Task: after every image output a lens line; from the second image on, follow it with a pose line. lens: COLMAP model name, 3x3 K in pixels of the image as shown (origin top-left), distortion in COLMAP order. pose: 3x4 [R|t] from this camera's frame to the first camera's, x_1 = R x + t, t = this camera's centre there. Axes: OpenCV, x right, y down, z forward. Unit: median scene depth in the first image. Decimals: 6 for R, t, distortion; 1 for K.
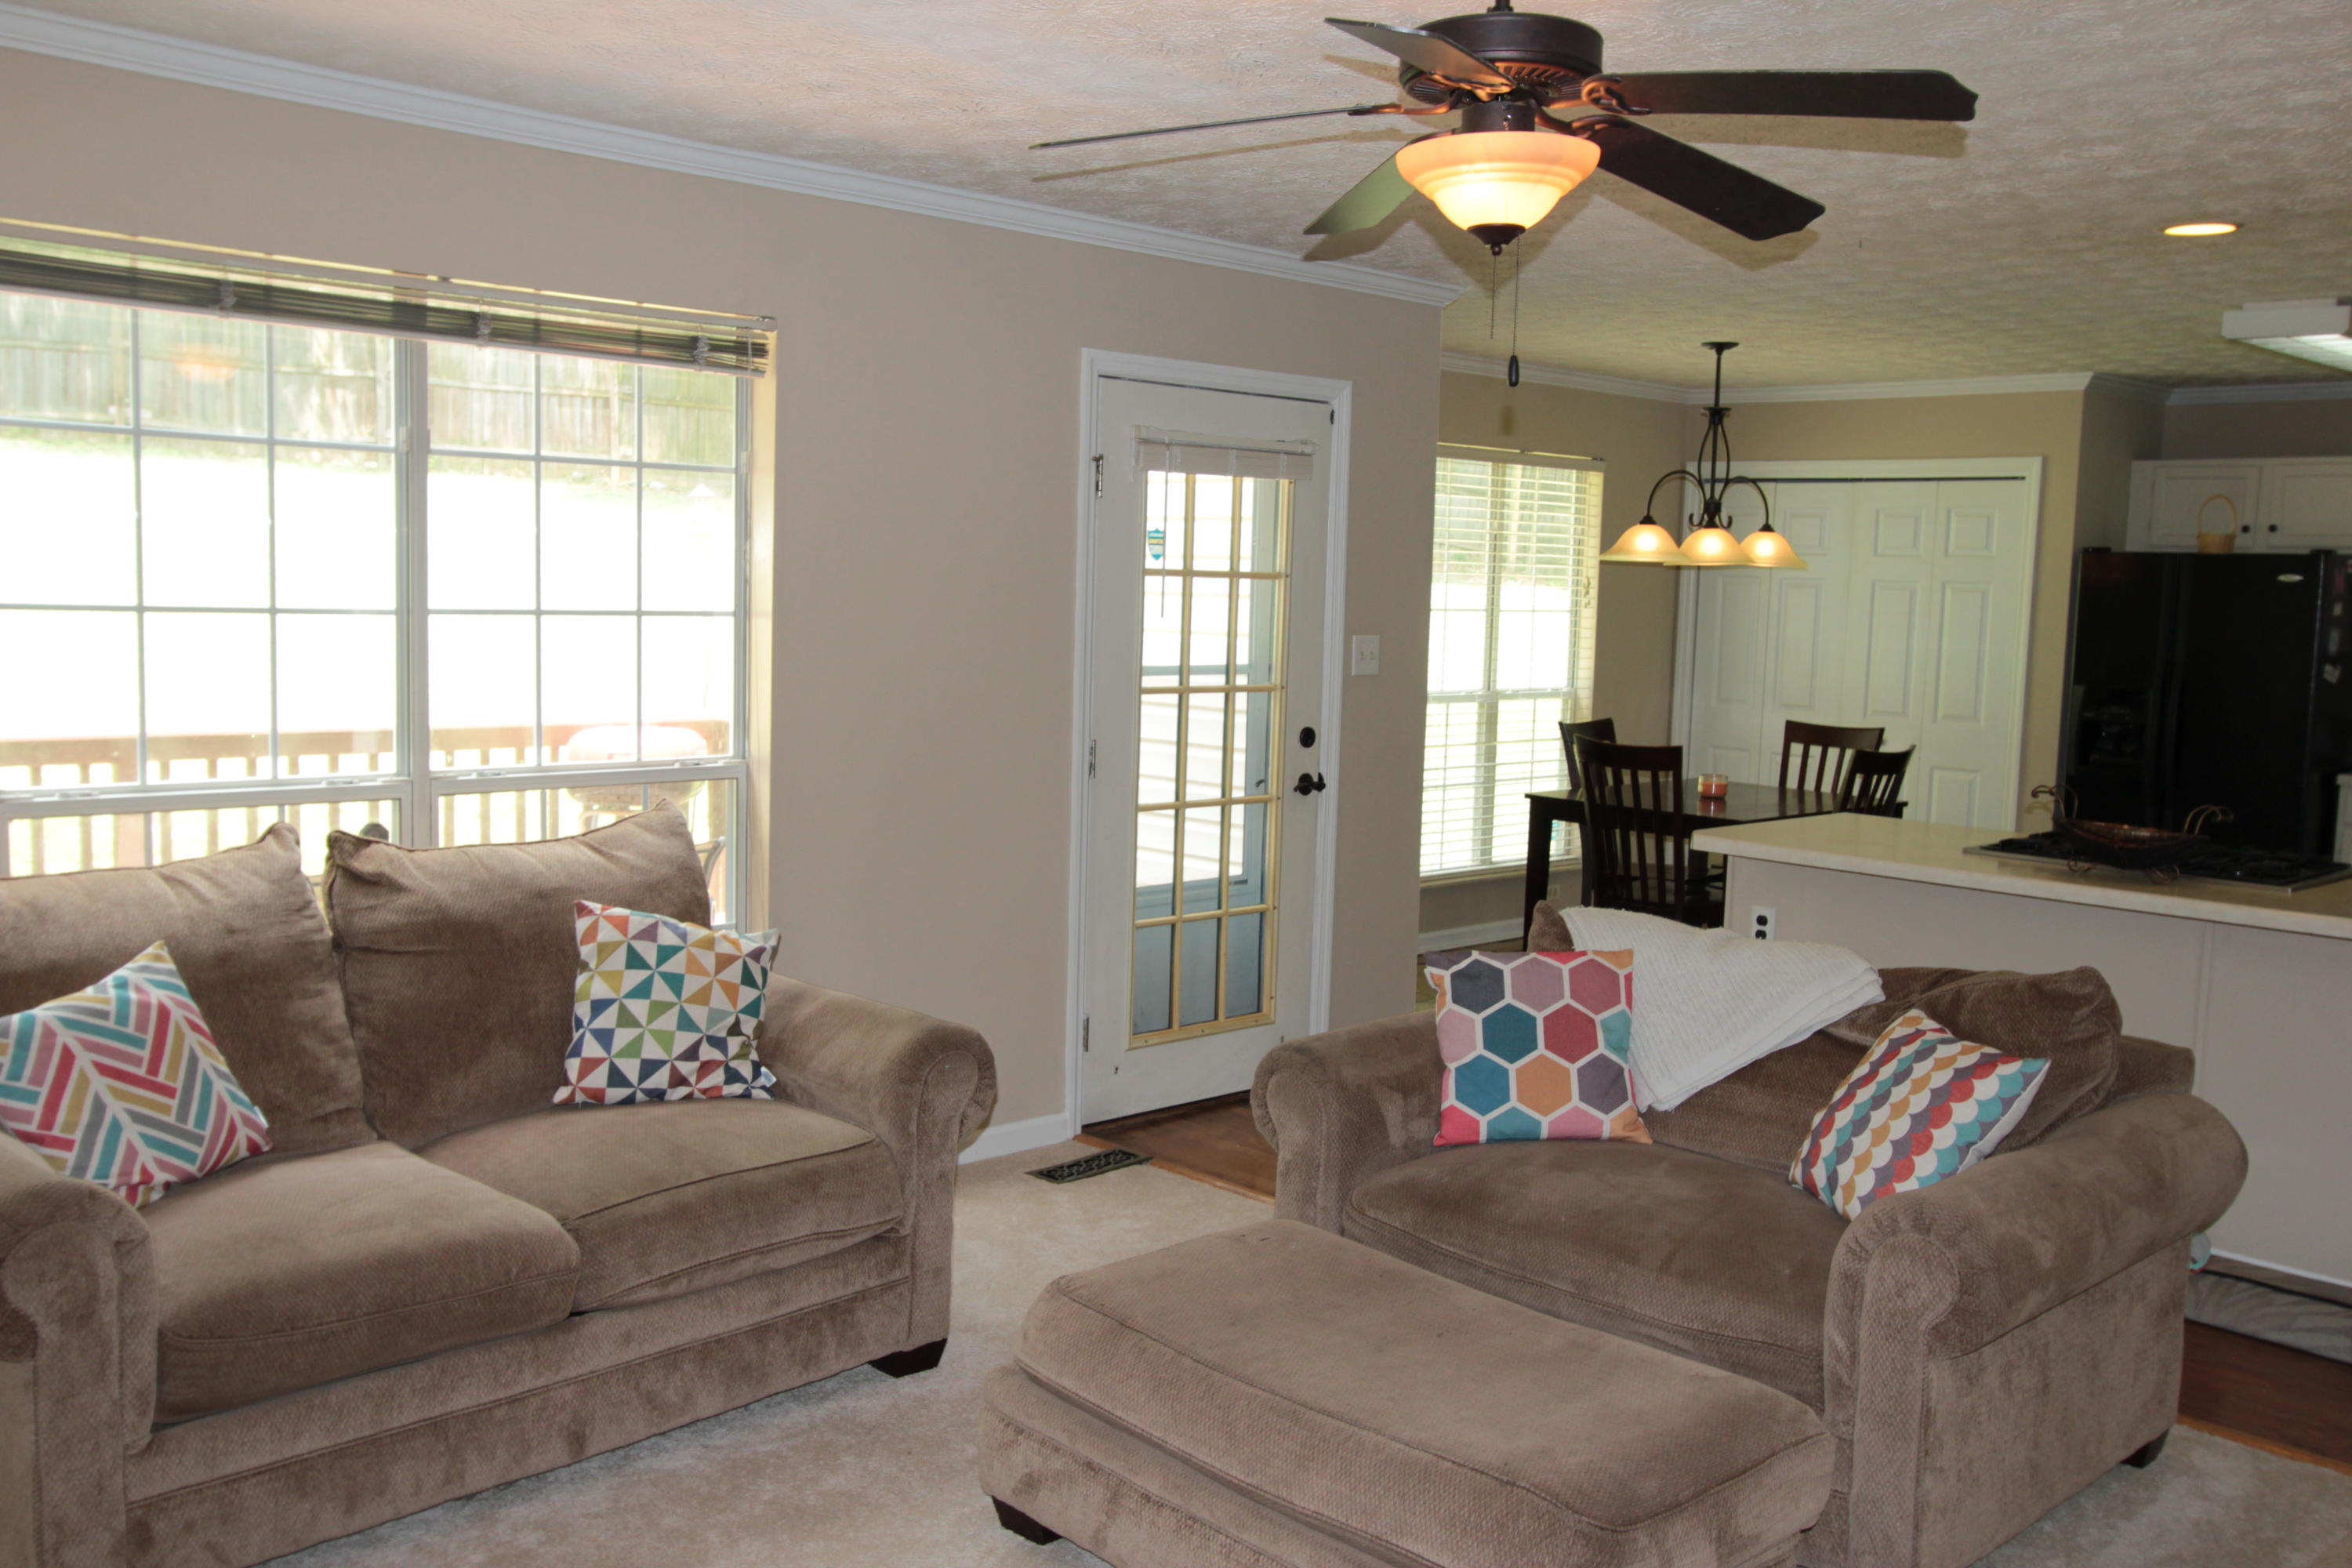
lens RADIAL K [[2069.8, 0, 1172.8], [0, 2069.8, 779.5], [0, 0, 1]] dist [-0.003938, 0.017518]
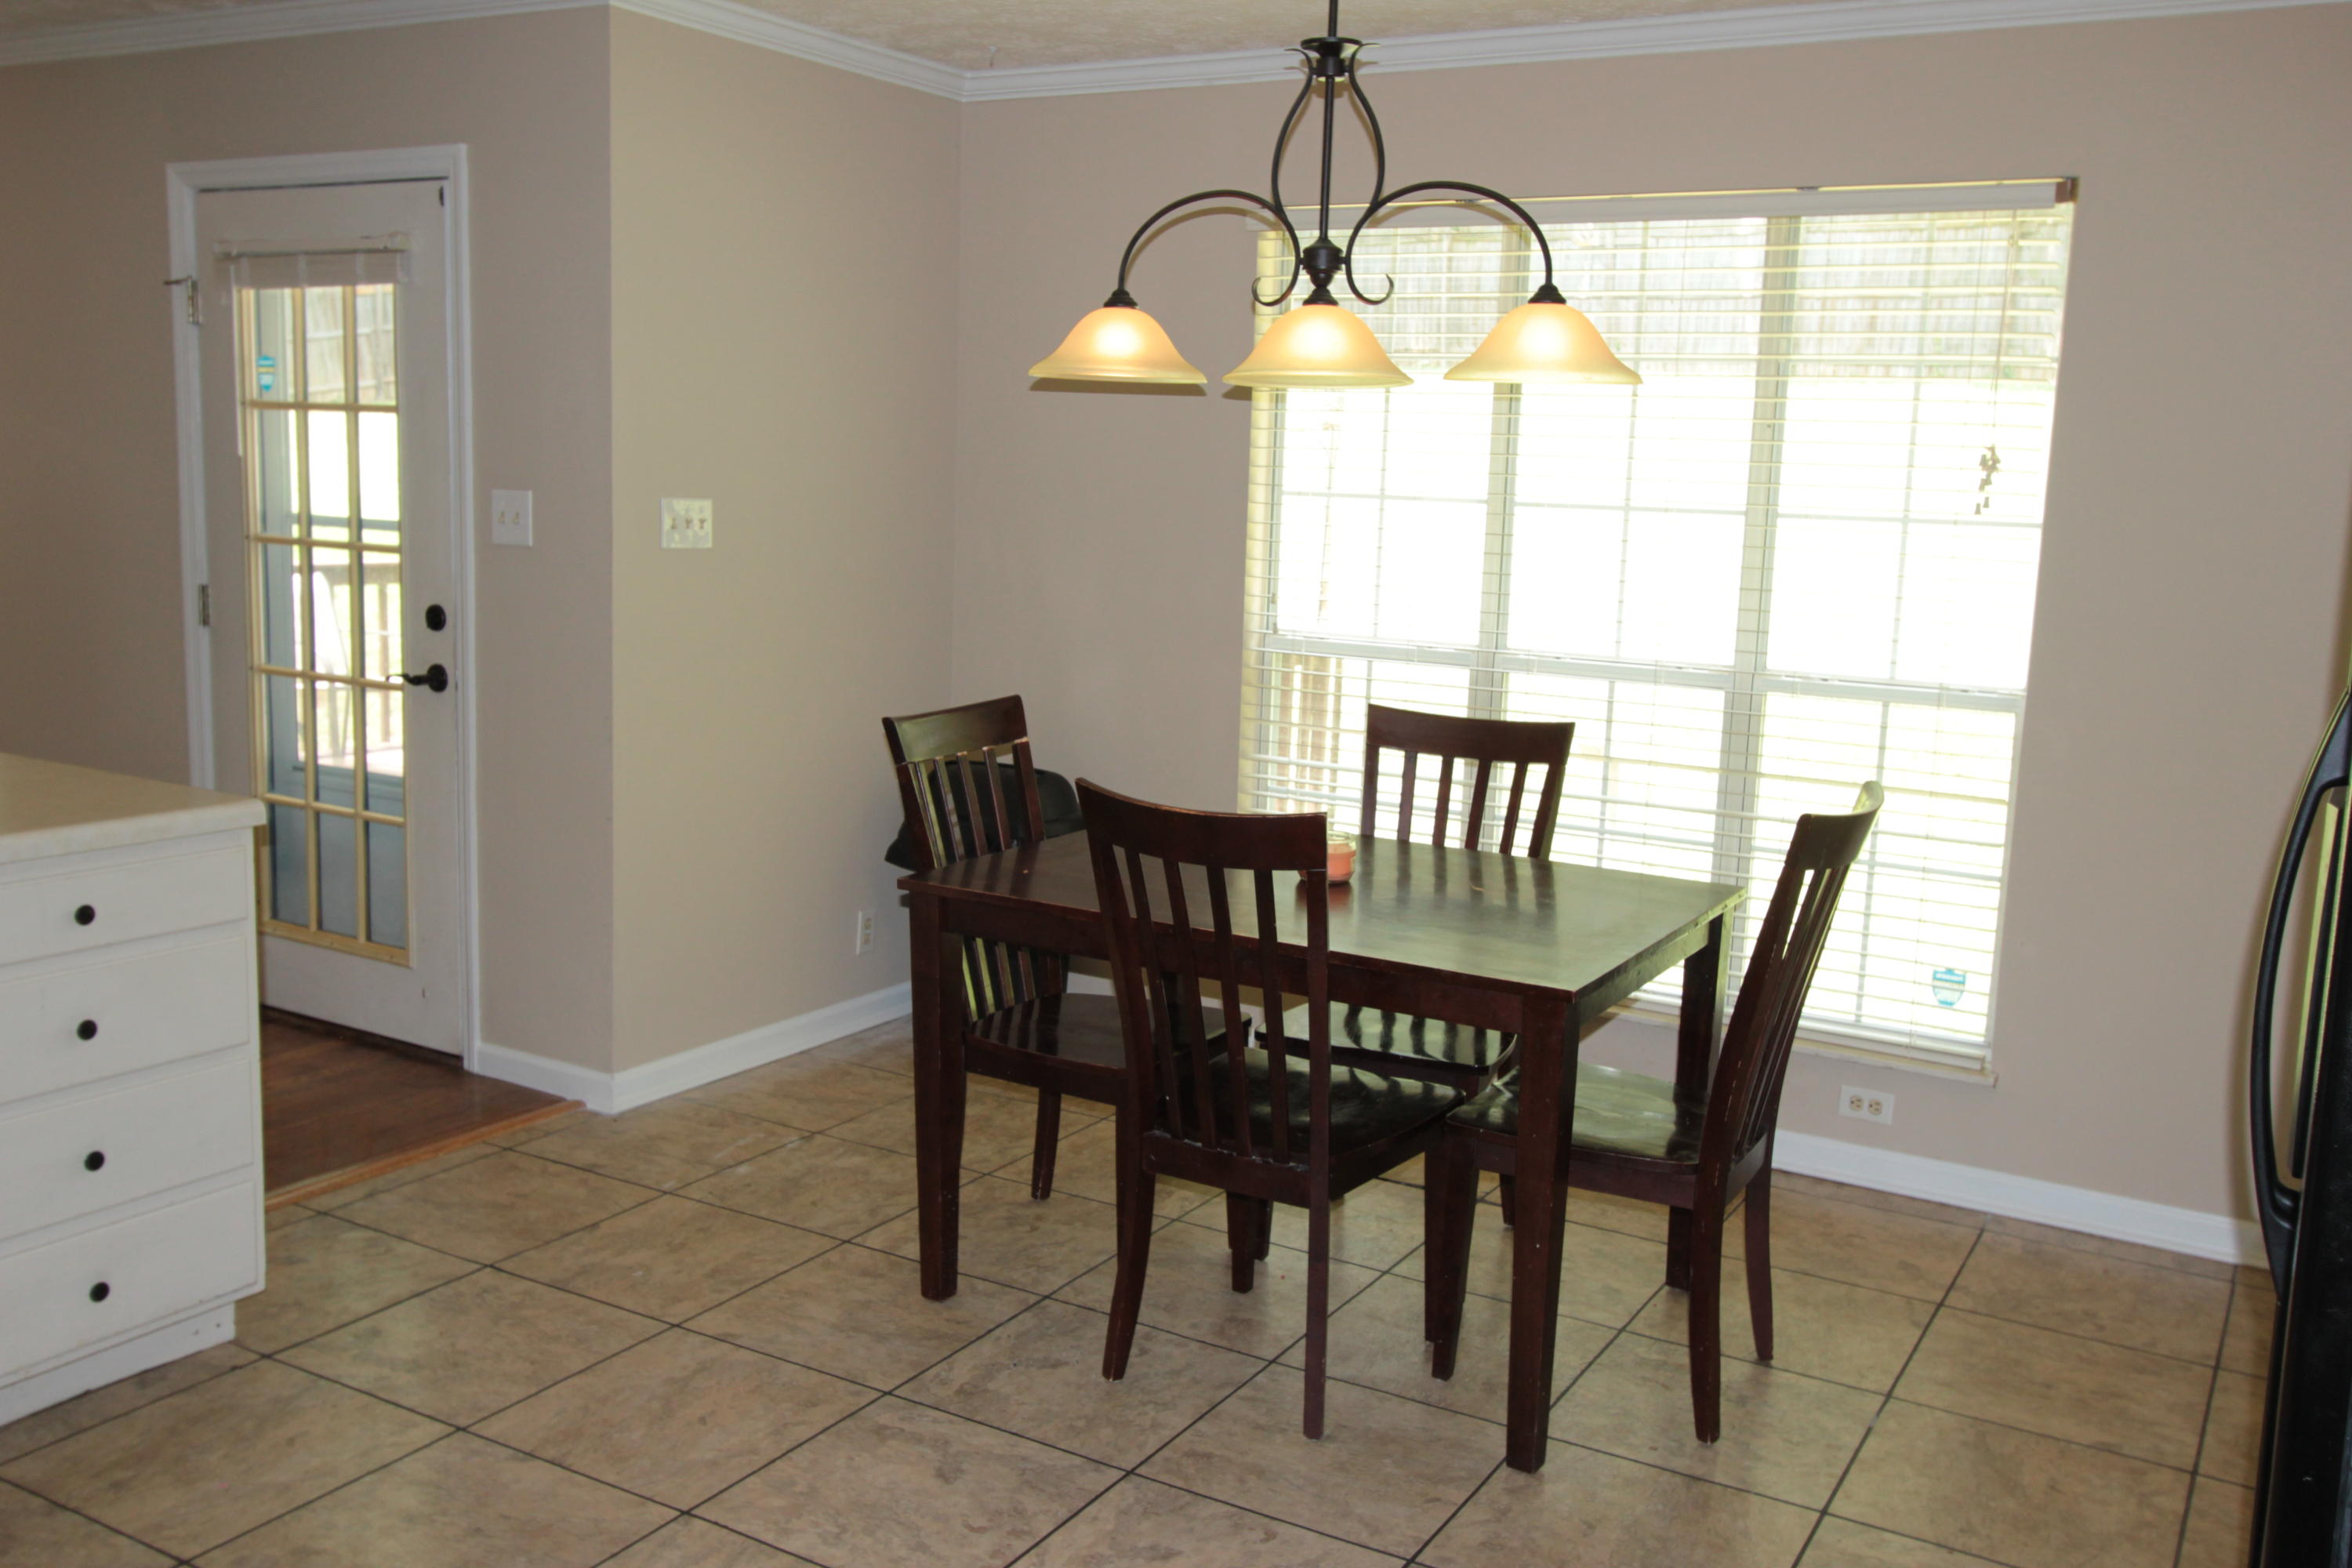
lens RADIAL K [[2069.8, 0, 1173.4], [0, 2069.8, 785.2], [0, 0, 1]] dist [-0.003938, 0.017518]
pose [[0.259073, 0.127825, -0.957362, 0.889352], [-0.124258, 0.987378, 0.098207, -0.069222], [0.957831, 0.093517, 0.271687, 1.060119]]
